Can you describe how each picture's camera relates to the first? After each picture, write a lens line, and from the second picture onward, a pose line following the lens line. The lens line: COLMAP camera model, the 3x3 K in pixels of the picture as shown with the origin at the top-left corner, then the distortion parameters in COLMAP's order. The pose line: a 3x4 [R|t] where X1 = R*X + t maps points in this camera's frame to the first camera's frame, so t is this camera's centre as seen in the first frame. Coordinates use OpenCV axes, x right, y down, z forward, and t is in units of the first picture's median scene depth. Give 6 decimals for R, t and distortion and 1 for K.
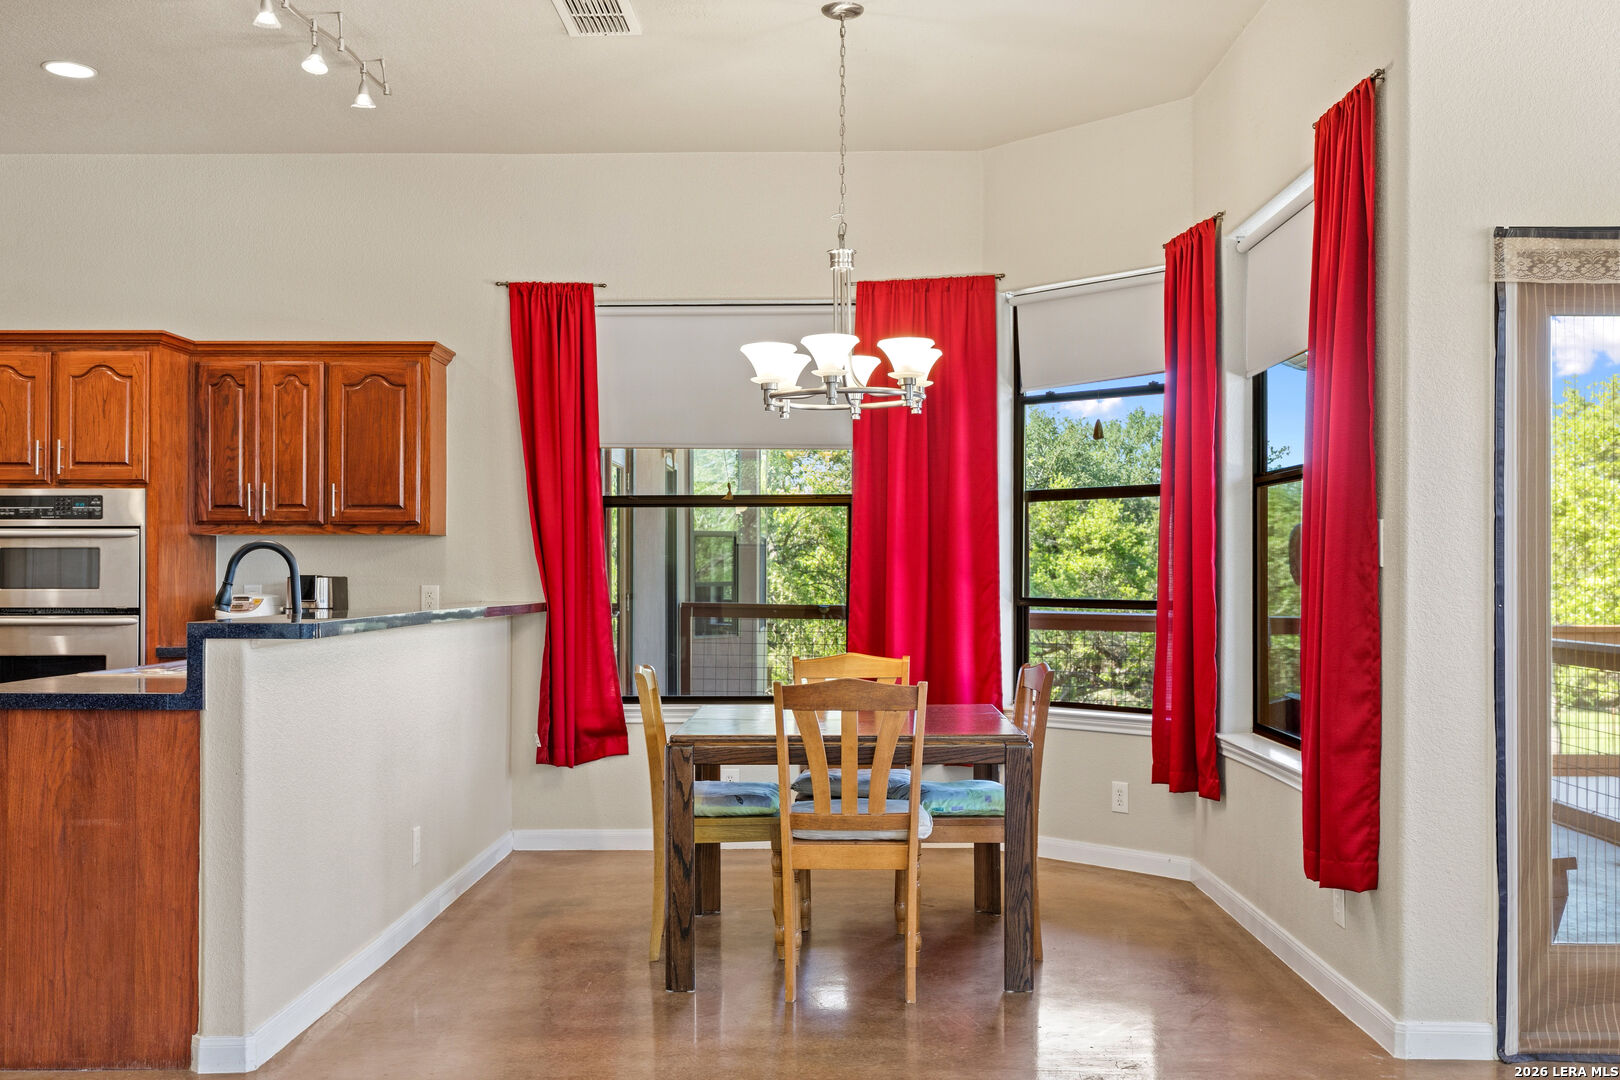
lens RADIAL K [[1562.5, 0, 810.0], [0, 1562.5, 540.0], [0, 0, 1]] dist [-0.010603, 0.003416]
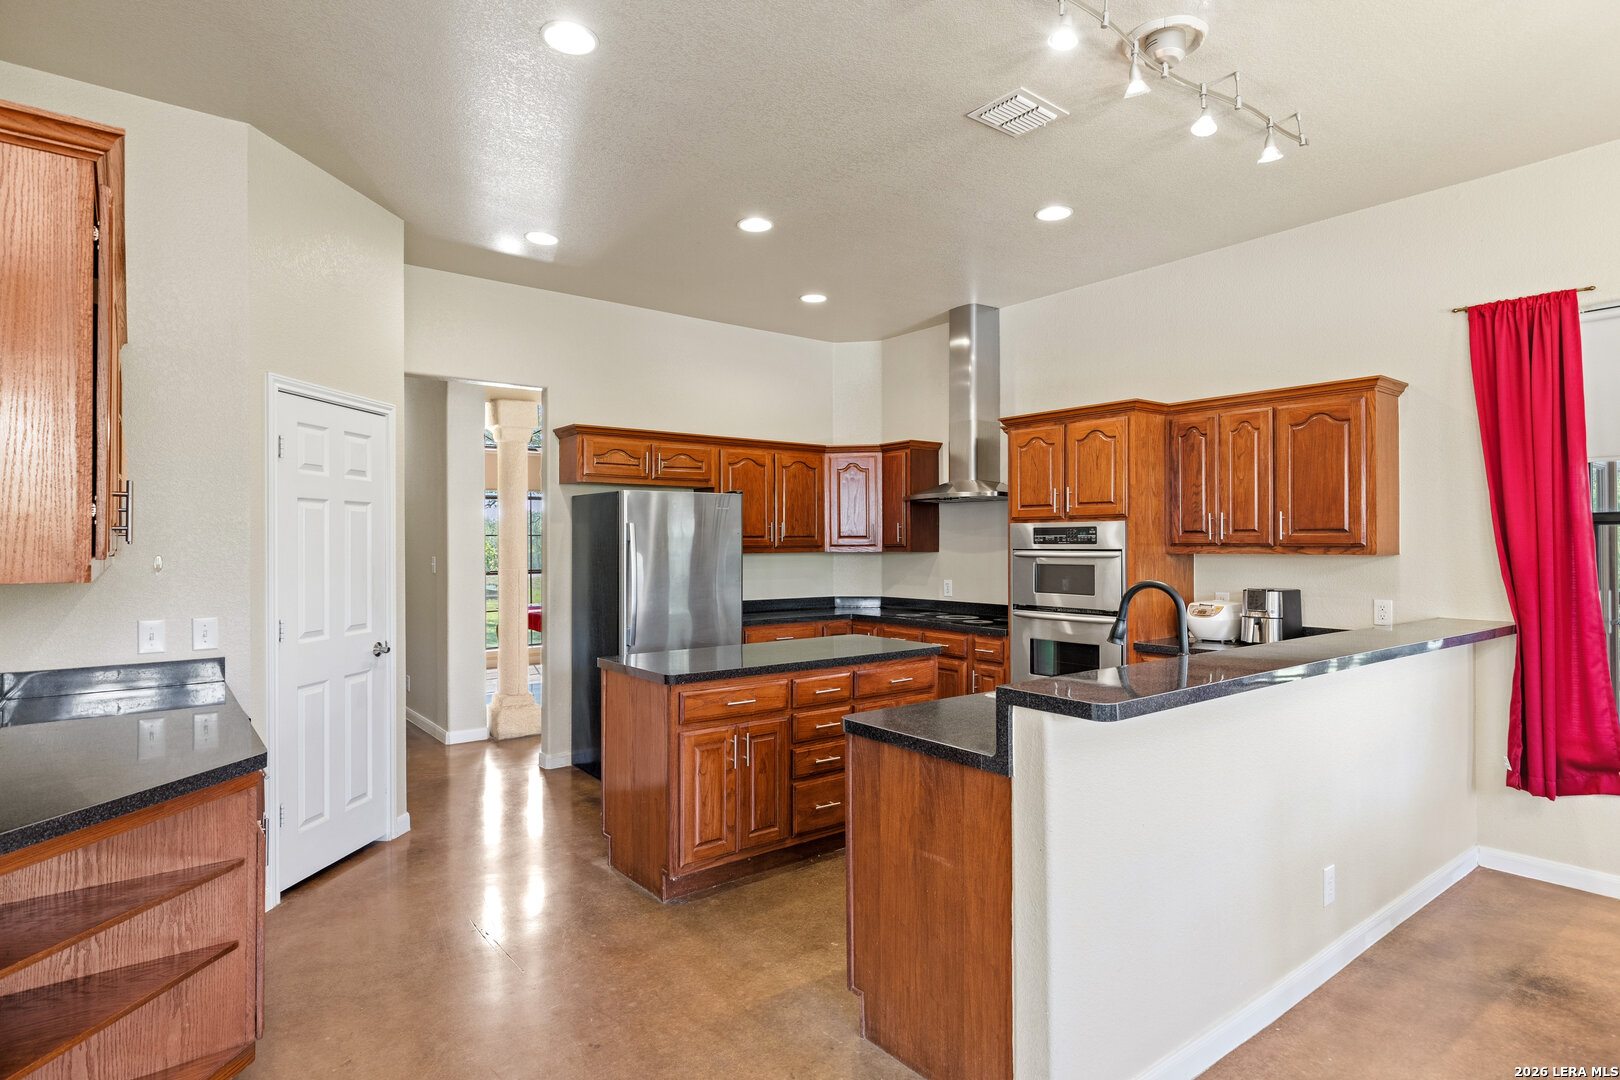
lens RADIAL K [[870.3, 0, 810.0], [0, 870.3, 540.0], [0, 0, 1]] dist [0.001920, 0.001097]
pose [[0.630496, -0.006785, -0.776163, -0.023473], [0.020660, 0.999754, 0.008044, -0.027159], [0.775918, -0.021107, 0.630481, 0.318746]]
